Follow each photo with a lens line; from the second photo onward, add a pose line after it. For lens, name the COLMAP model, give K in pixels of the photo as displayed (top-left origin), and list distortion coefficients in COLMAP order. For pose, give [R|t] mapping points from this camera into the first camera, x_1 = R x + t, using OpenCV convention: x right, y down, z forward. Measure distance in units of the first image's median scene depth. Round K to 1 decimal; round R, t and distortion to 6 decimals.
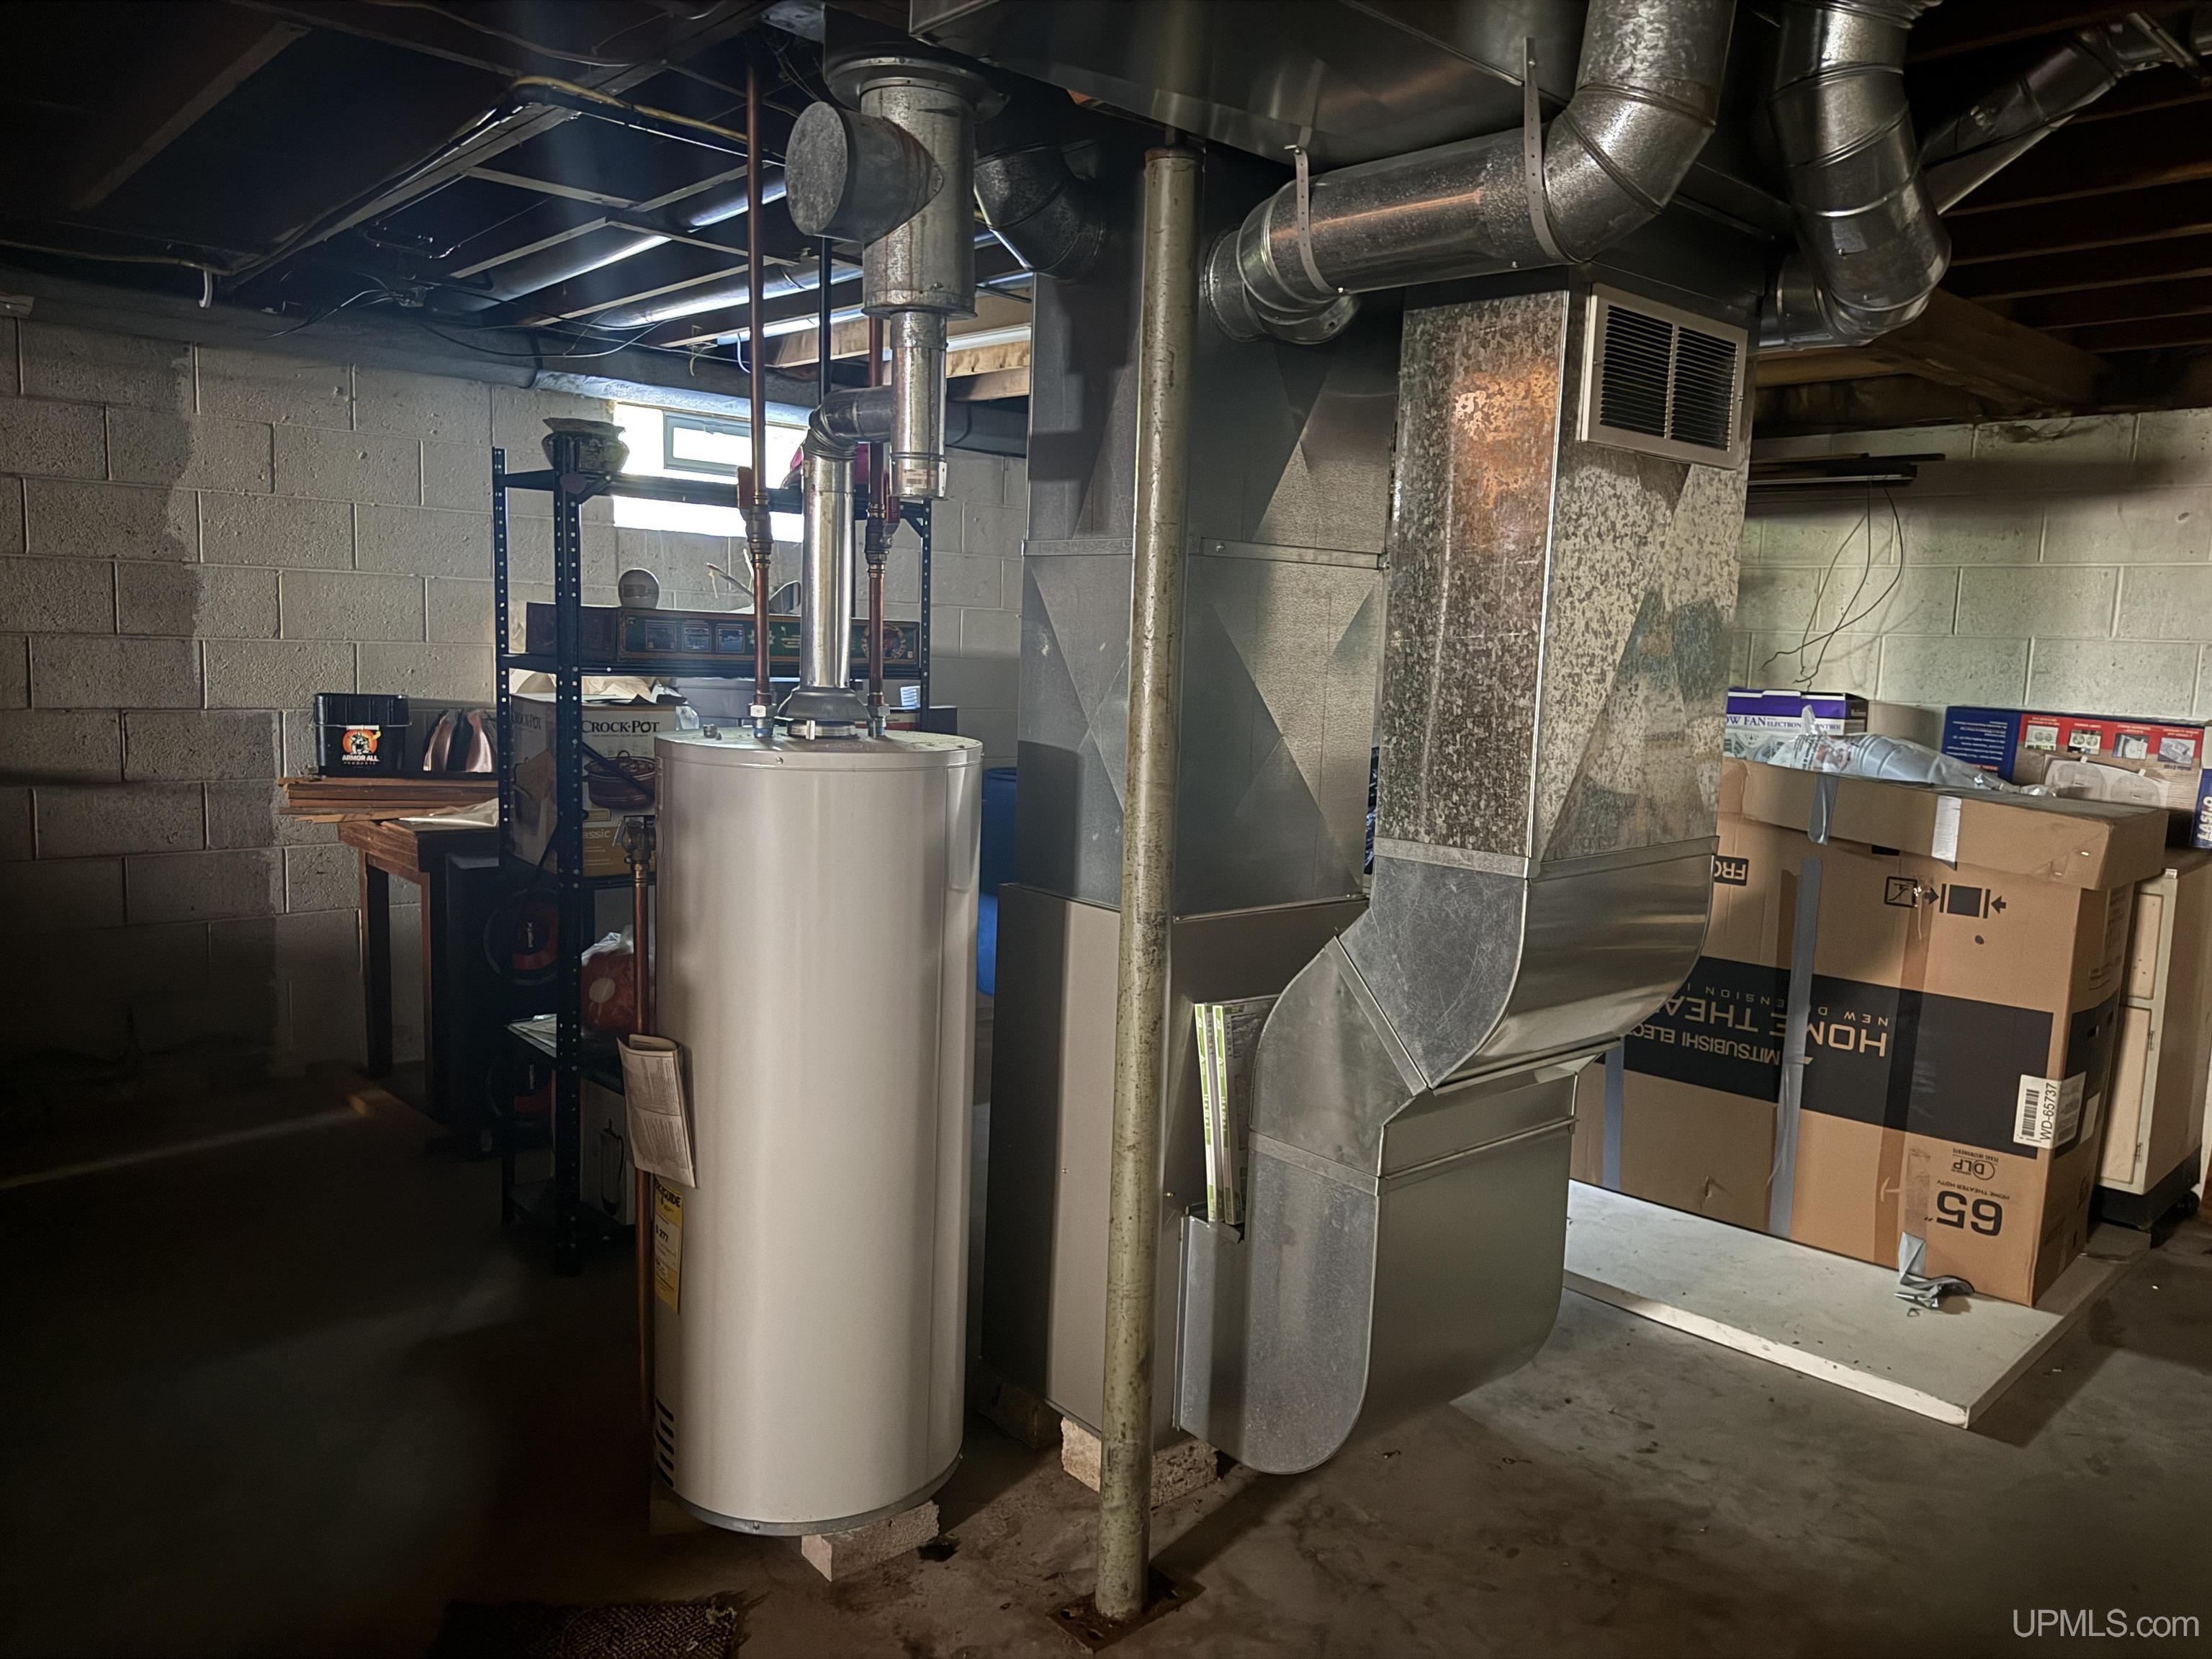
lens RADIAL K [[1562.0, 0, 1098.2], [0, 1562.0, 830.0], [0, 0, 1]] dist [0.026659, -0.049589]
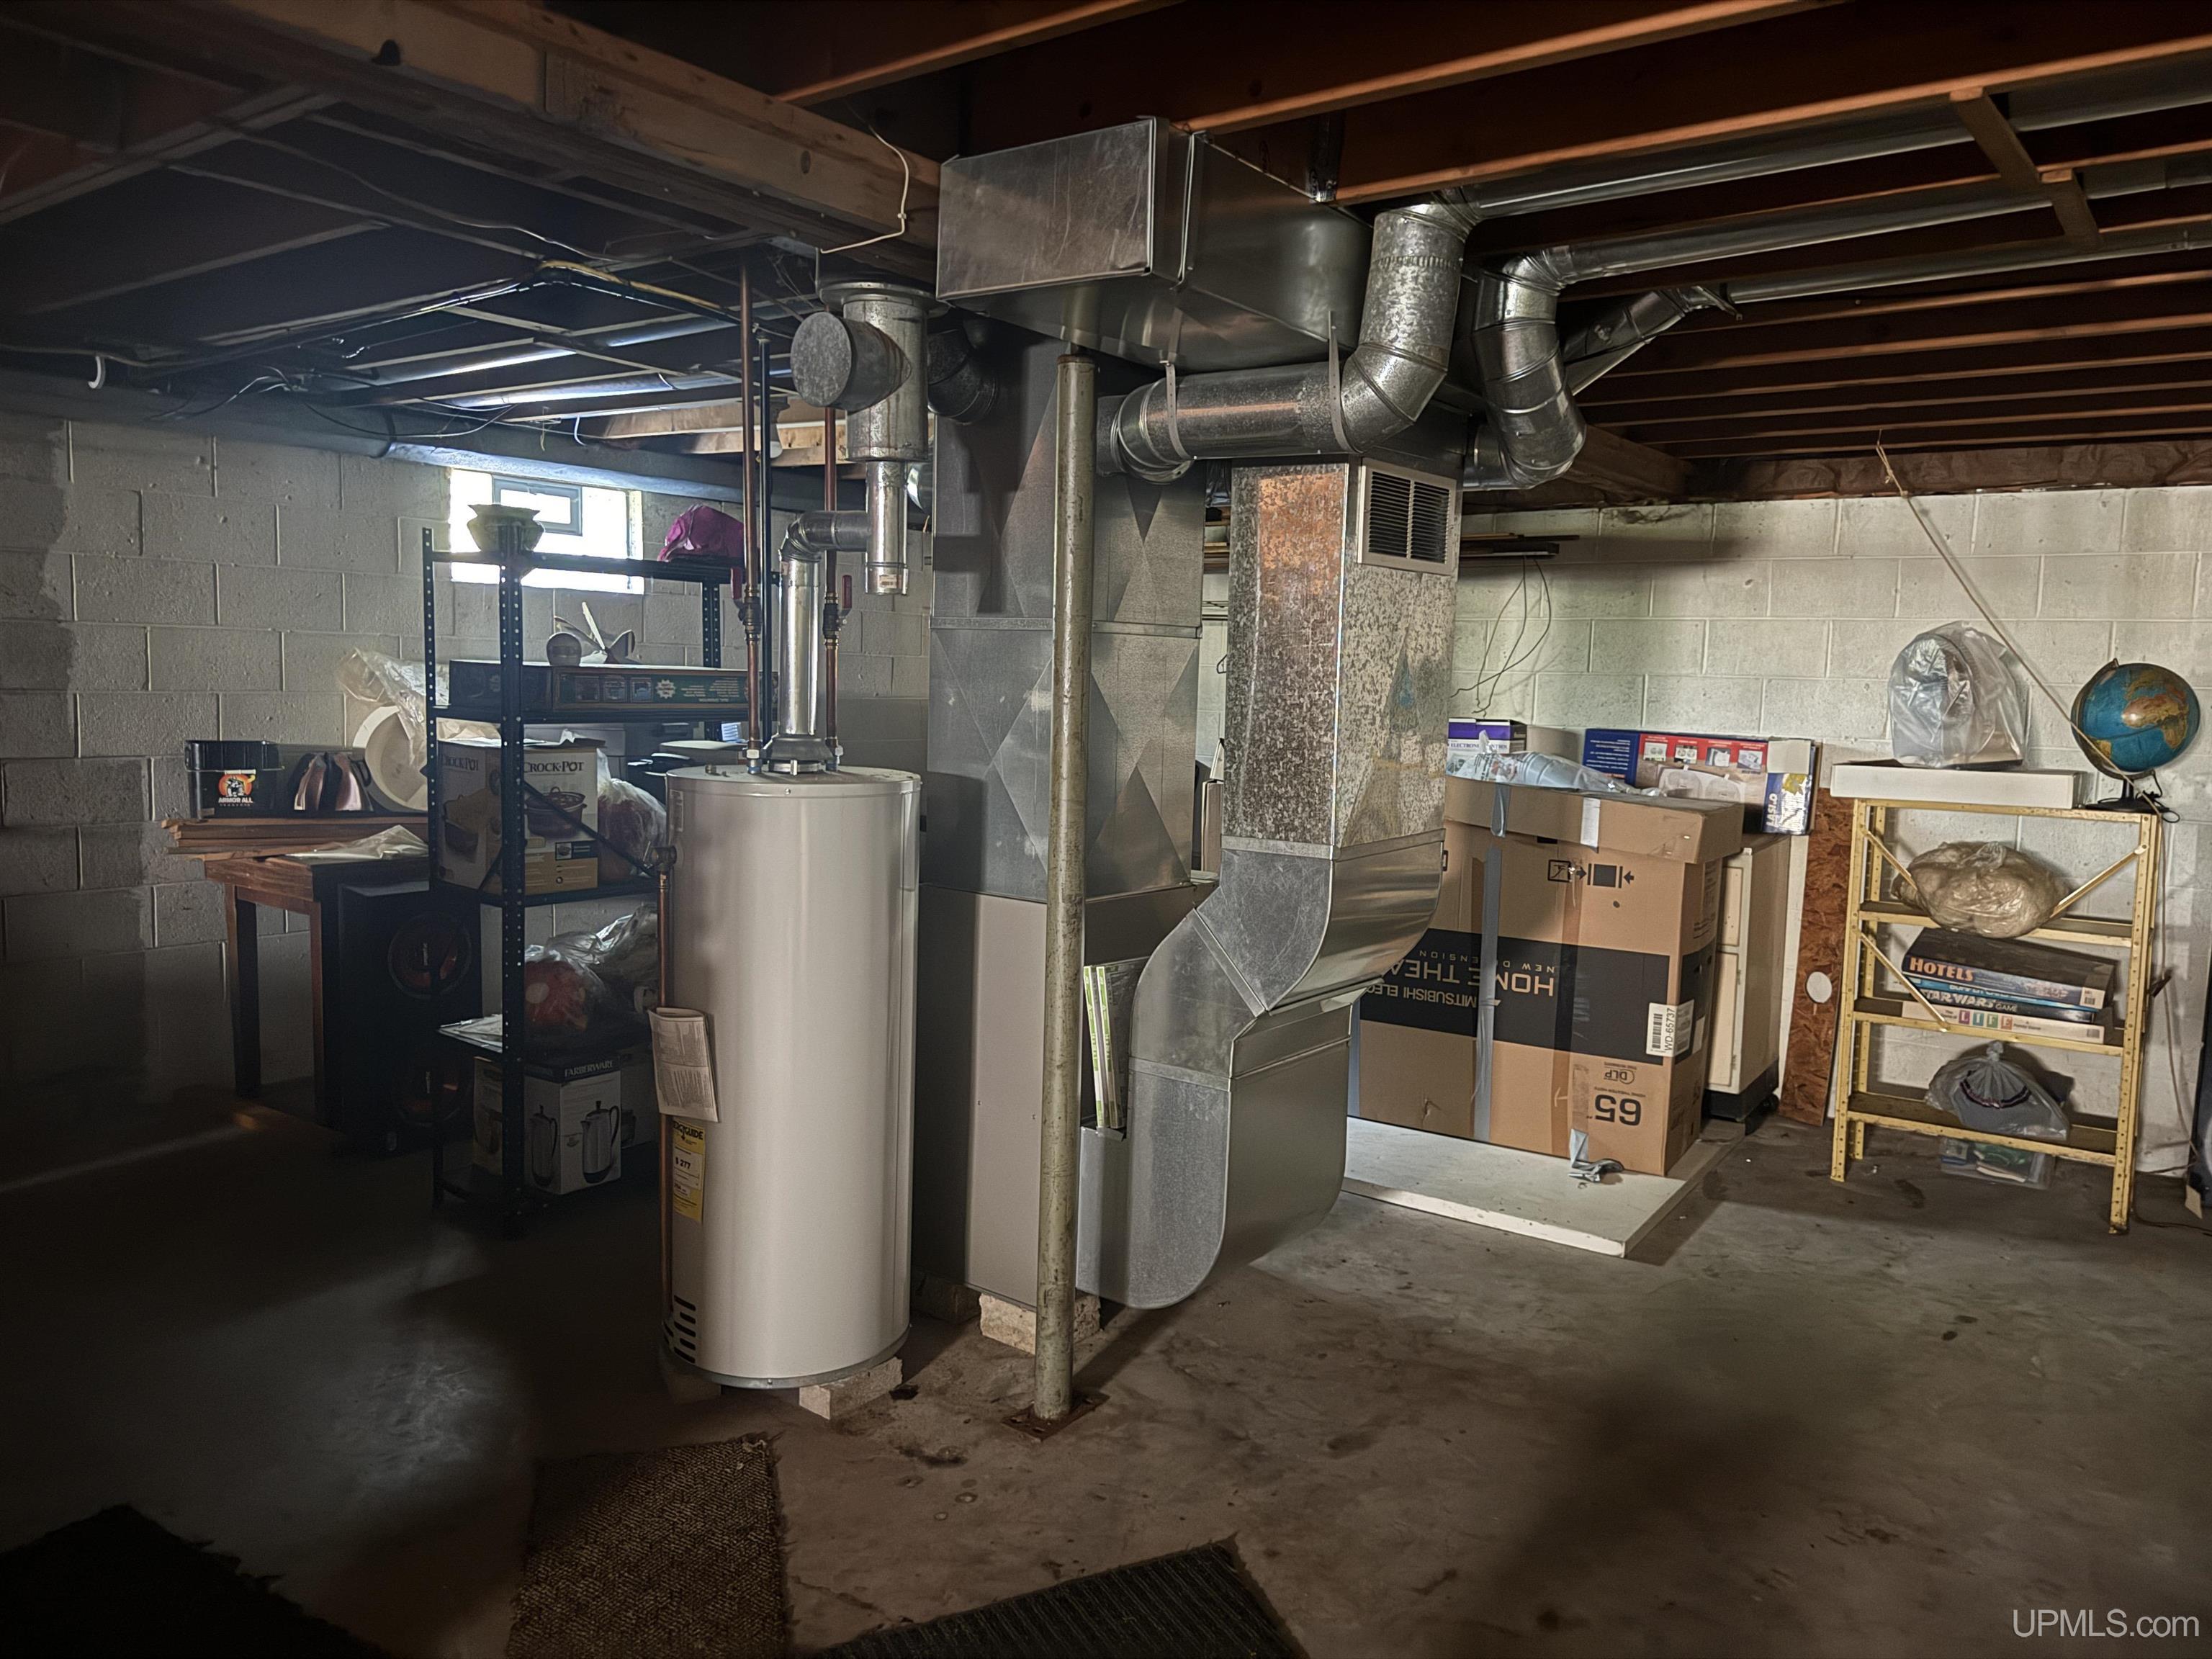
lens RADIAL K [[1562.0, 0, 1088.1], [0, 1562.0, 825.2], [0, 0, 1]] dist [0.026659, -0.049589]
pose [[0.981196, -0.028674, 0.190875, -0.166707], [0.031928, 0.999392, -0.013997, 0.008820], [-0.190357, 0.019828, 0.981515, -0.284301]]
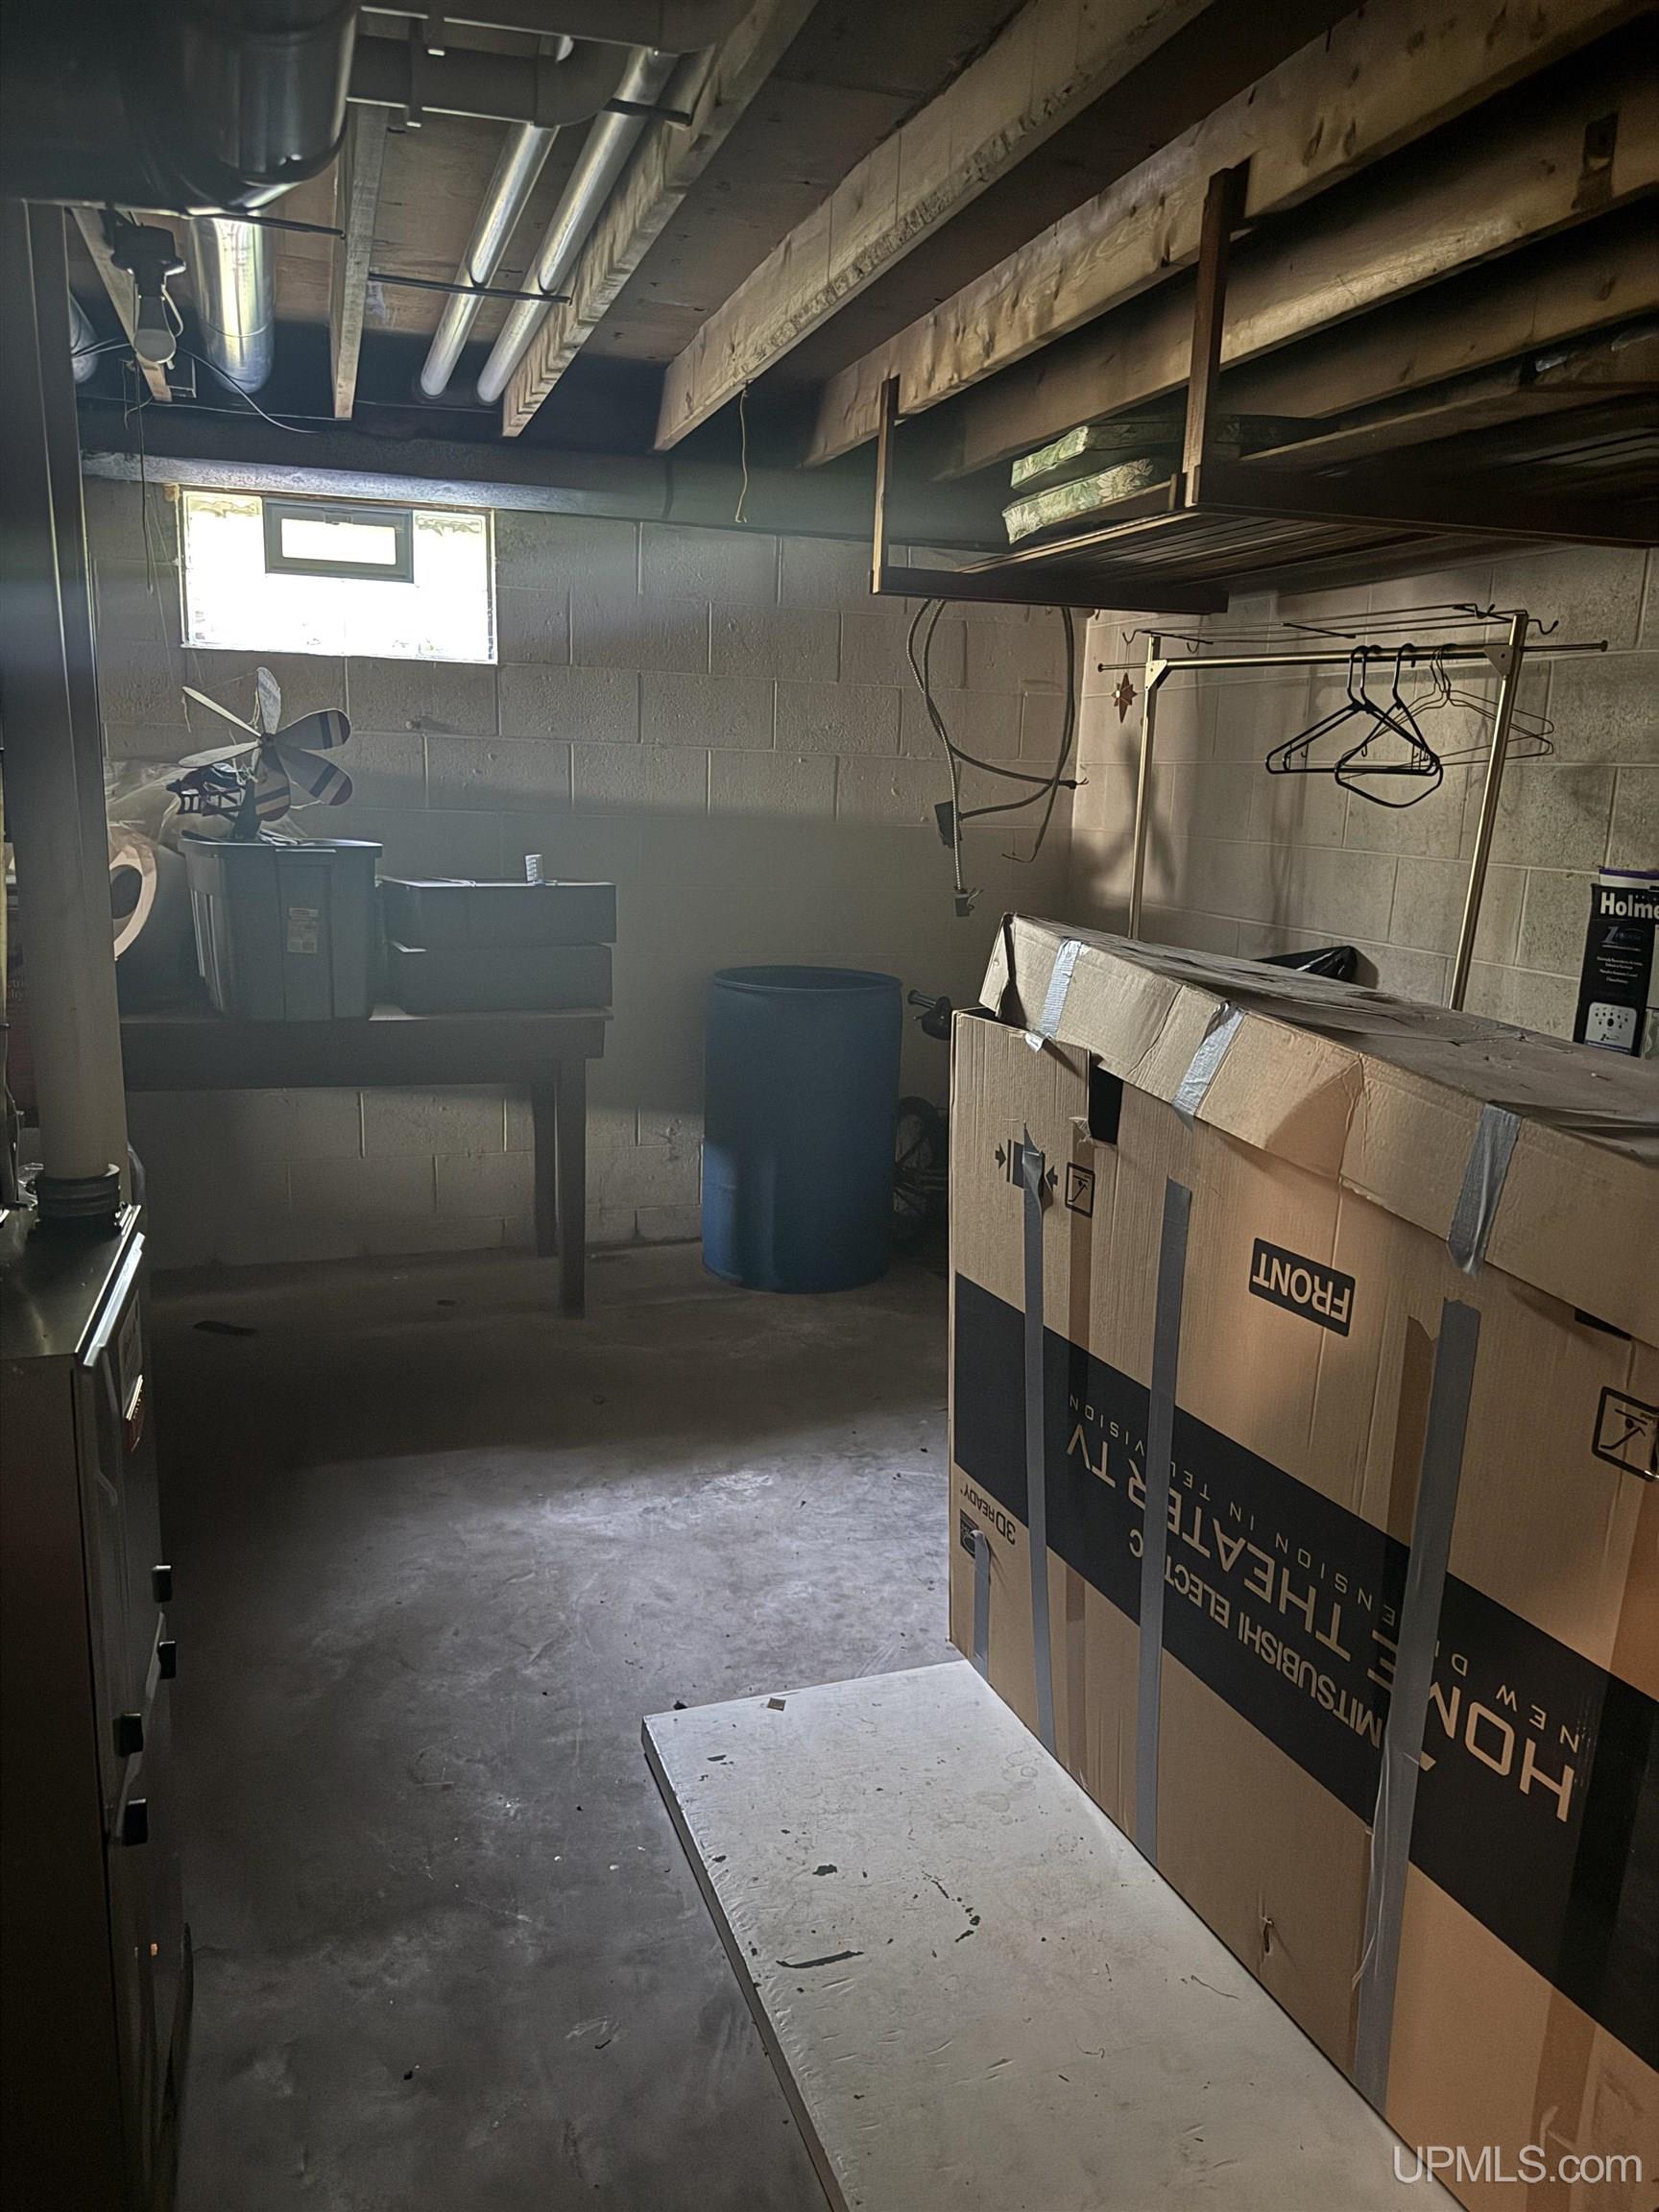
lens RADIAL K [[1562.0, 0, 828.6], [0, 1562.0, 1111.1], [0, 0, 1]] dist [0.026659, -0.049589]
pose [[0.919607, 0.070841, -0.386400, 0.608793], [-0.040181, 0.995409, 0.086865, -0.082888], [0.390779, -0.064356, 0.918232, 0.738458]]
